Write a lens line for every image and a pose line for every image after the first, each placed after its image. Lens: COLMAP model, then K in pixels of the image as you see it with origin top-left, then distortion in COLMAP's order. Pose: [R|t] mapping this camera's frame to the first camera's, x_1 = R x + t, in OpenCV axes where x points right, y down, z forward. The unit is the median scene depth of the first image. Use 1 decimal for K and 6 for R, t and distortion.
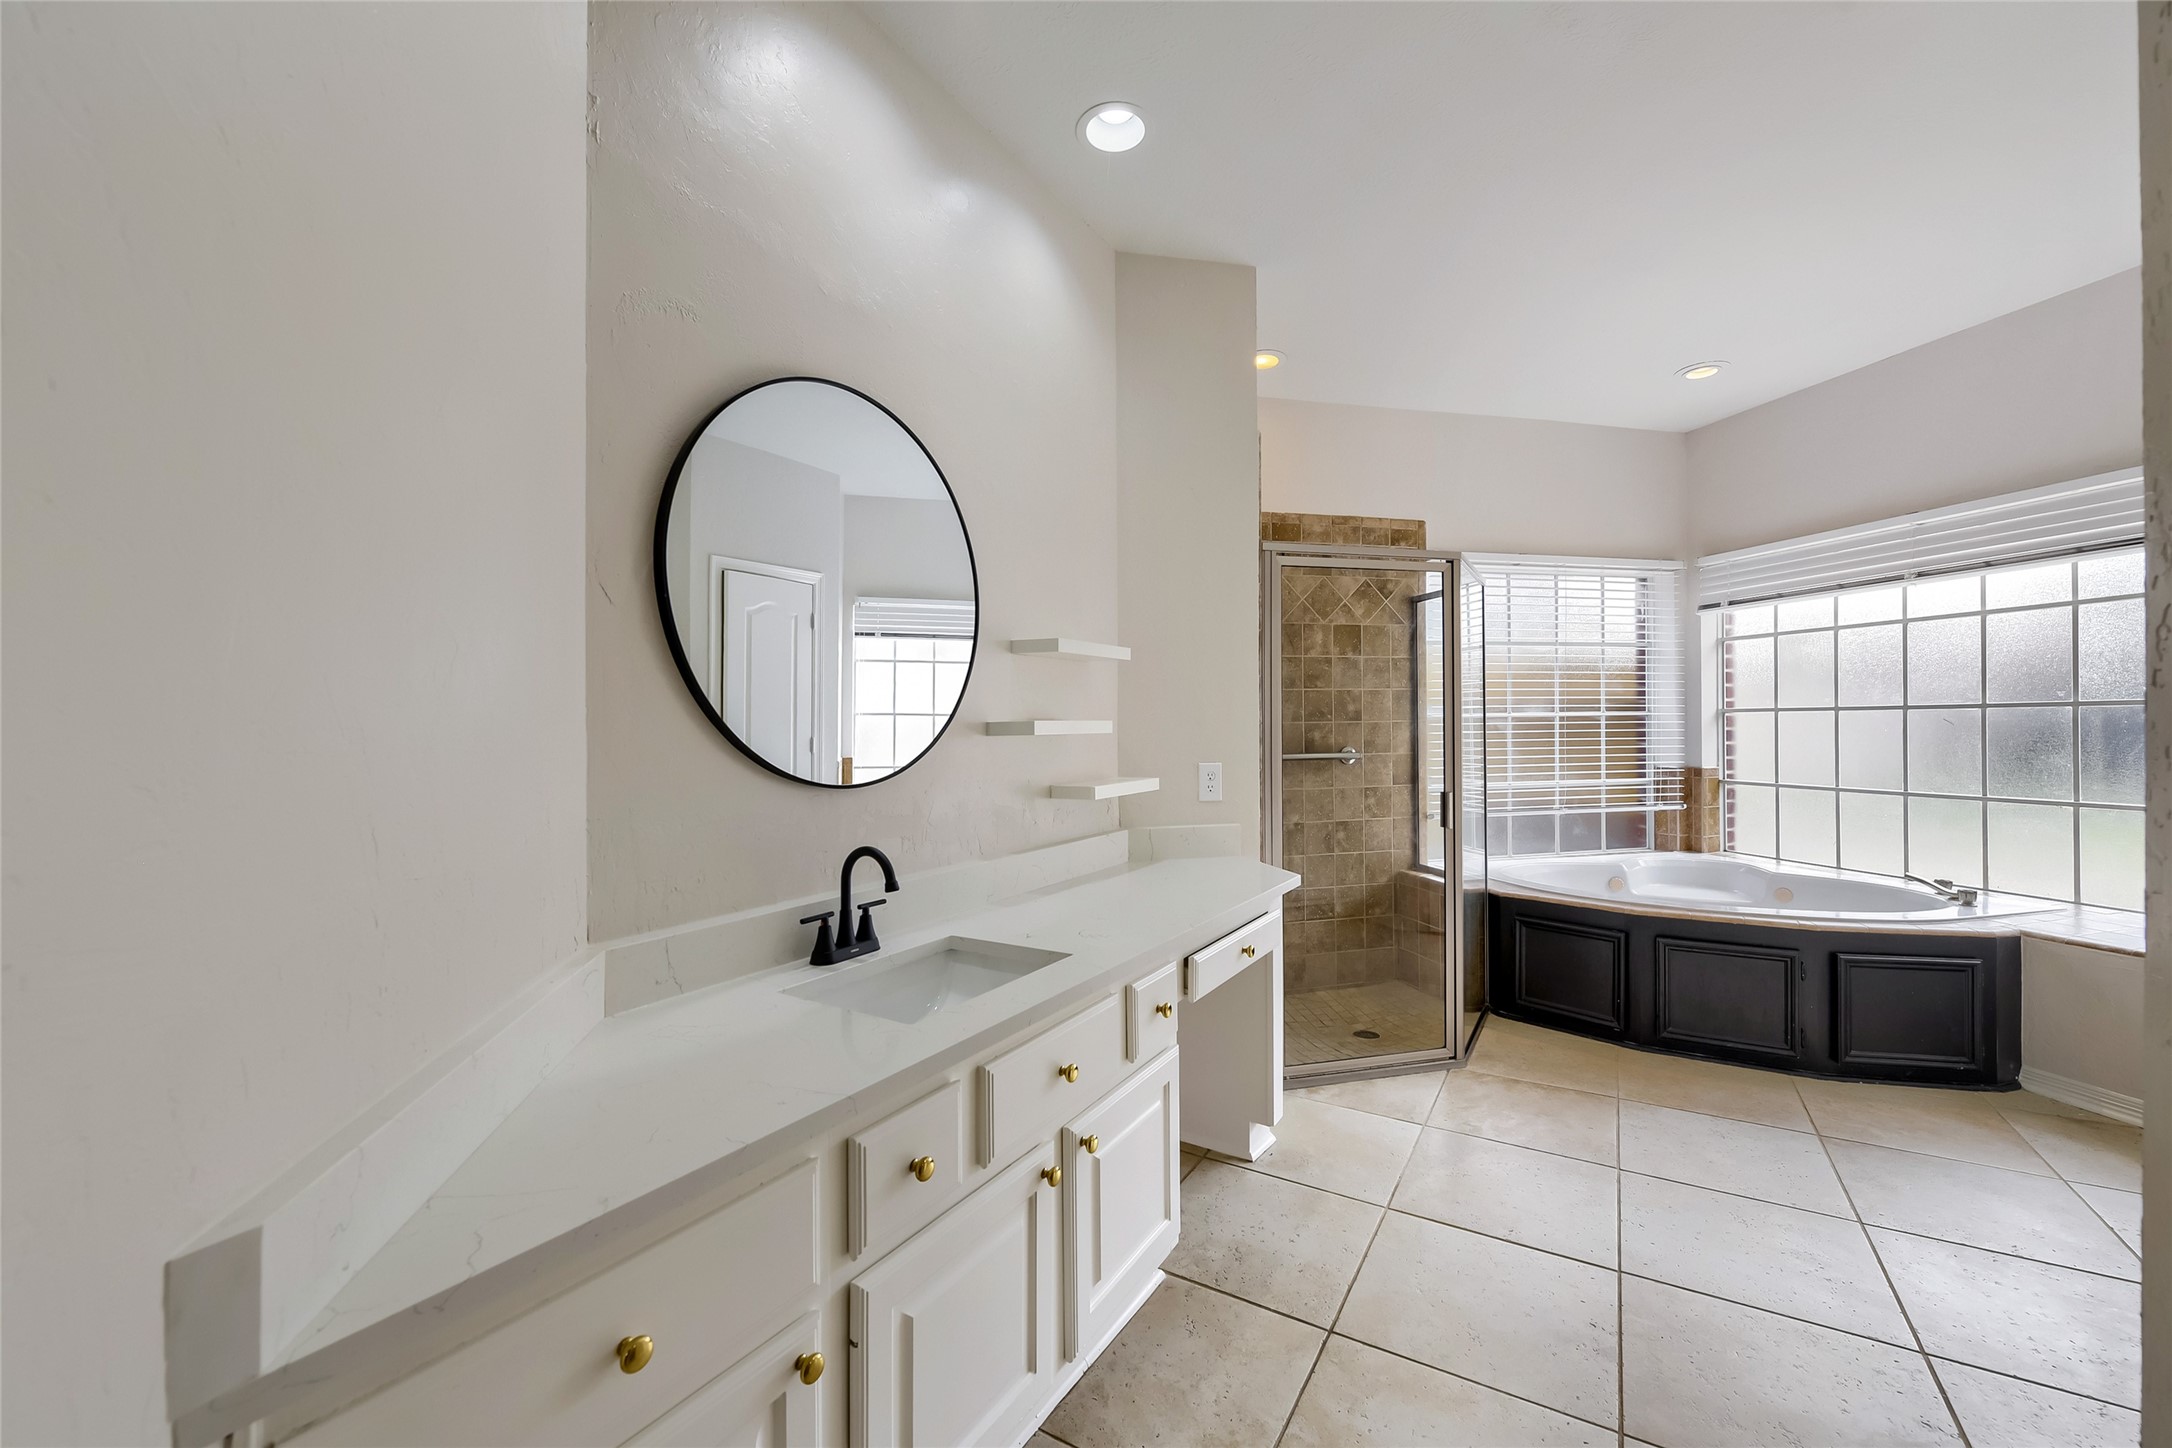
lens RADIAL K [[870.3, 0, 1090.6], [0, 870.3, 721.3], [0, 0, 1]] dist [0.007994, -0.003818]
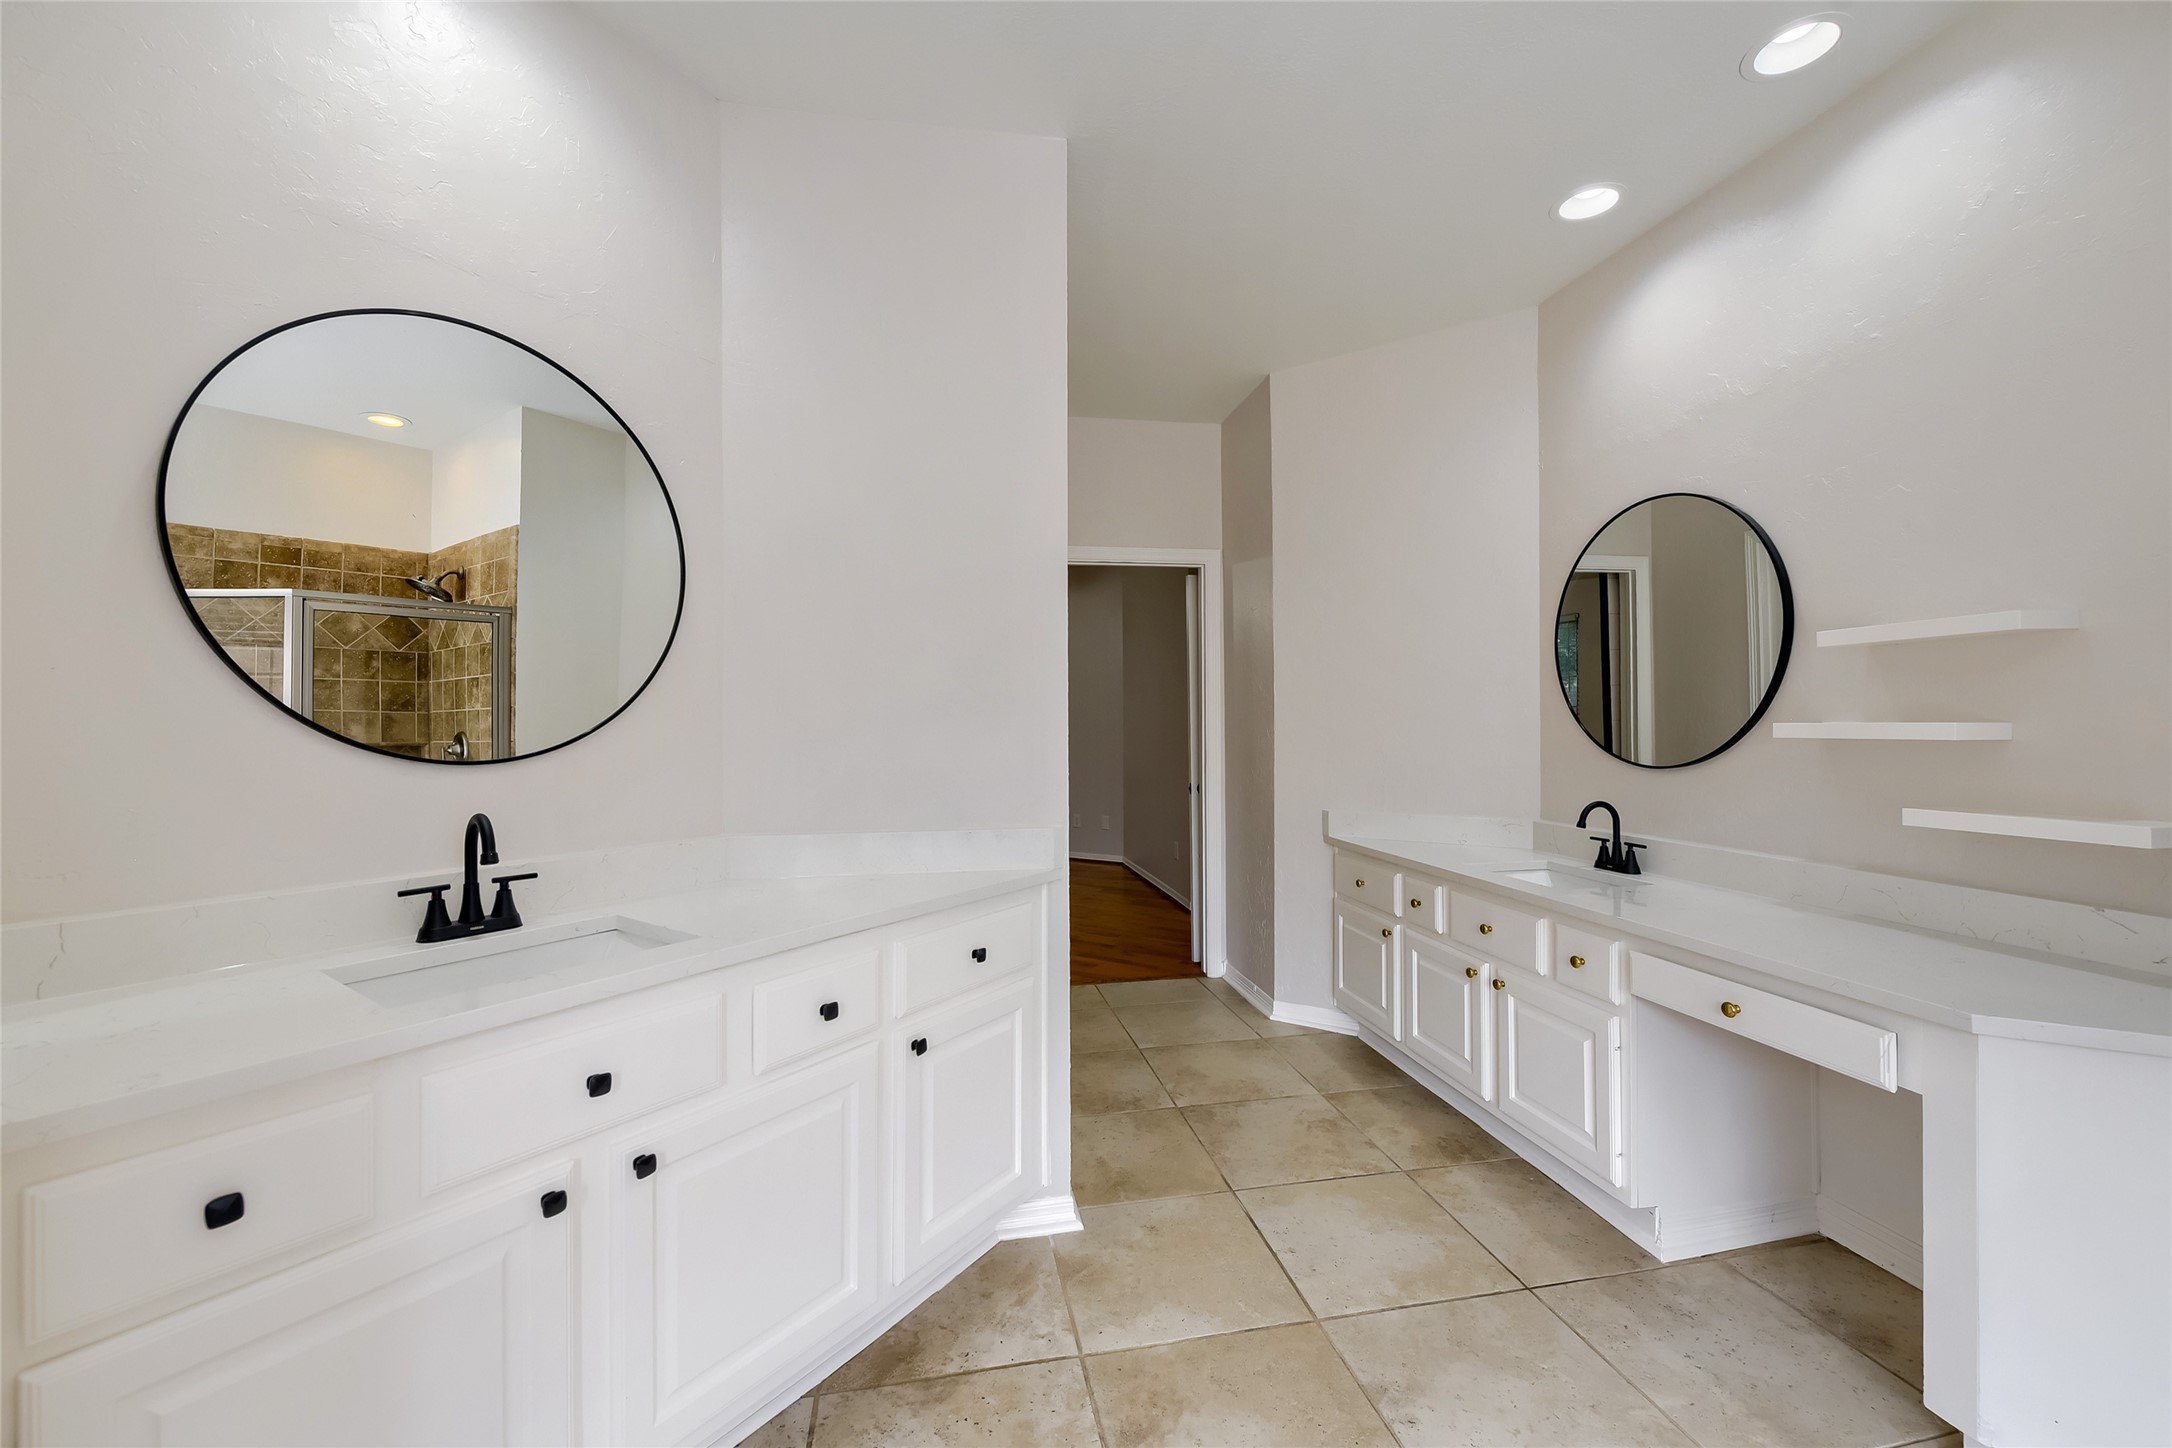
lens RADIAL K [[870.3, 0, 1087.6], [0, 870.3, 716.4], [0, 0, 1]] dist [0.007994, -0.003818]
pose [[-0.744597, 0.006793, -0.667479, 1.494255], [0.011640, 0.999928, -0.002808, -0.017561], [0.667412, -0.009860, -0.744623, 1.544344]]
